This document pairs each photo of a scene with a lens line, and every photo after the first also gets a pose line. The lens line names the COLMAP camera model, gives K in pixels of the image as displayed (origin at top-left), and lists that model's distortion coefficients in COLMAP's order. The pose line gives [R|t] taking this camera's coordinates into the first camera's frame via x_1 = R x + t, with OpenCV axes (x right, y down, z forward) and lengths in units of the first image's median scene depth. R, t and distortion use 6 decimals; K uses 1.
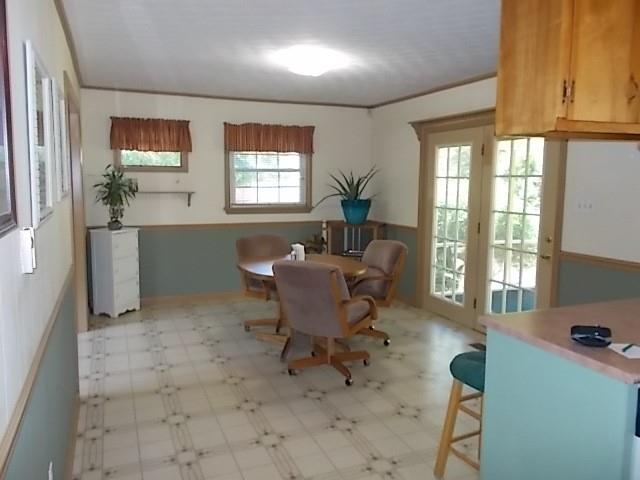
lens RADIAL K [[505.7, 0, 316.2], [0, 505.7, 239.1], [0, 0, 1]] dist [0.030234, -0.027597]
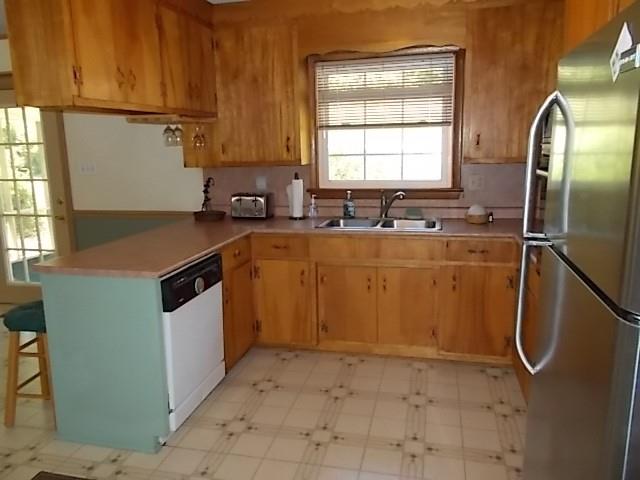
lens RADIAL K [[505.7, 0, 318.3], [0, 505.7, 241.9], [0, 0, 1]] dist [0.030234, -0.027597]
pose [[0.587077, -0.166872, 0.792145, -0.191915], [0.116054, 0.985765, 0.121650, 0.032859], [-0.801169, 0.020514, 0.598086, -0.201745]]
